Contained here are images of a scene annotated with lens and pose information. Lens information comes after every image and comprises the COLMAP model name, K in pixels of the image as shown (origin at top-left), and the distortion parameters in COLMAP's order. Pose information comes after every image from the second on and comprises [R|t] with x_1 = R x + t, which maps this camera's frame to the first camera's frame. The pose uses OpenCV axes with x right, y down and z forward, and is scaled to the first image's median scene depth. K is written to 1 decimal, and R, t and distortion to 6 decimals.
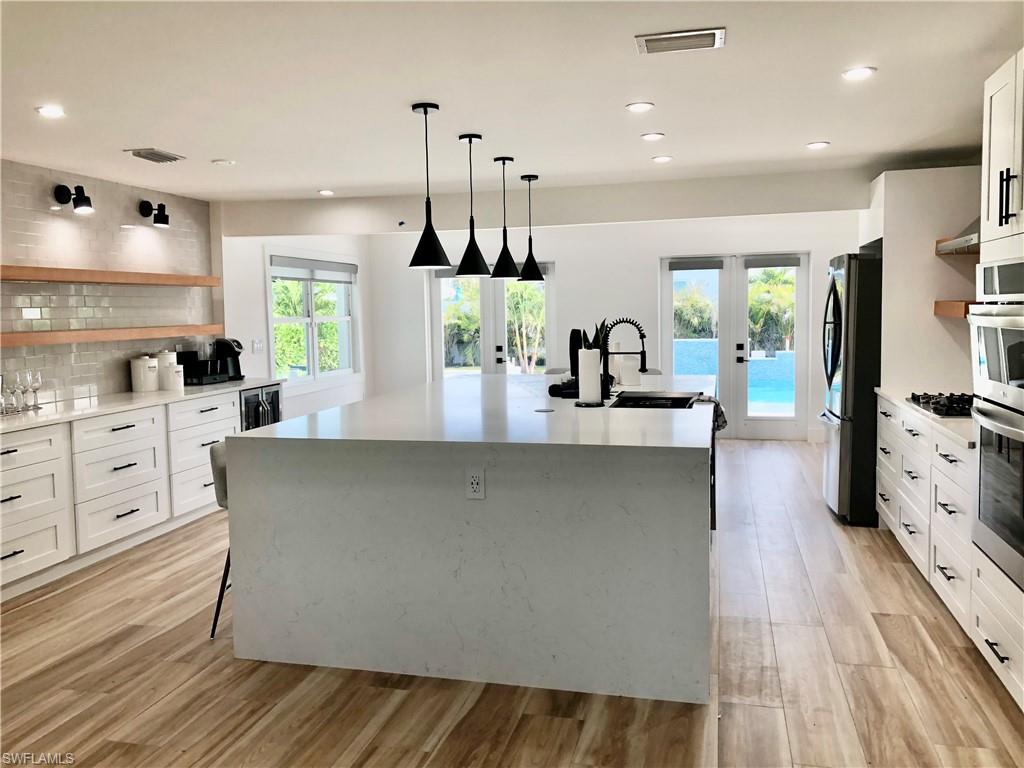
lens RADIAL K [[837.8, 0, 487.4], [0, 837.8, 380.5], [0, 0, 1]] dist [-0.011574, 0.002486]
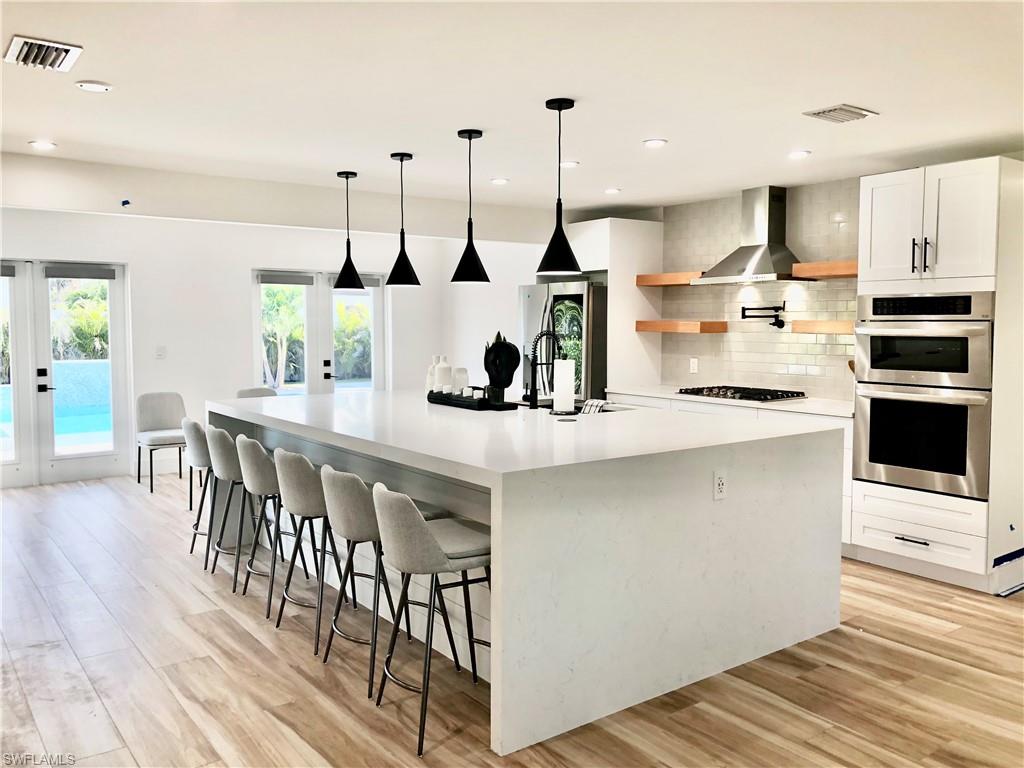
lens RADIAL K [[837.8, 0, 487.4], [0, 837.8, 380.5], [0, 0, 1]] dist [-0.011574, 0.002486]
pose [[0.623118, -0.036170, 0.781291, -0.955204], [0.050545, 0.998704, 0.005924, -0.027258], [-0.780493, 0.035799, 0.624139, 0.531732]]
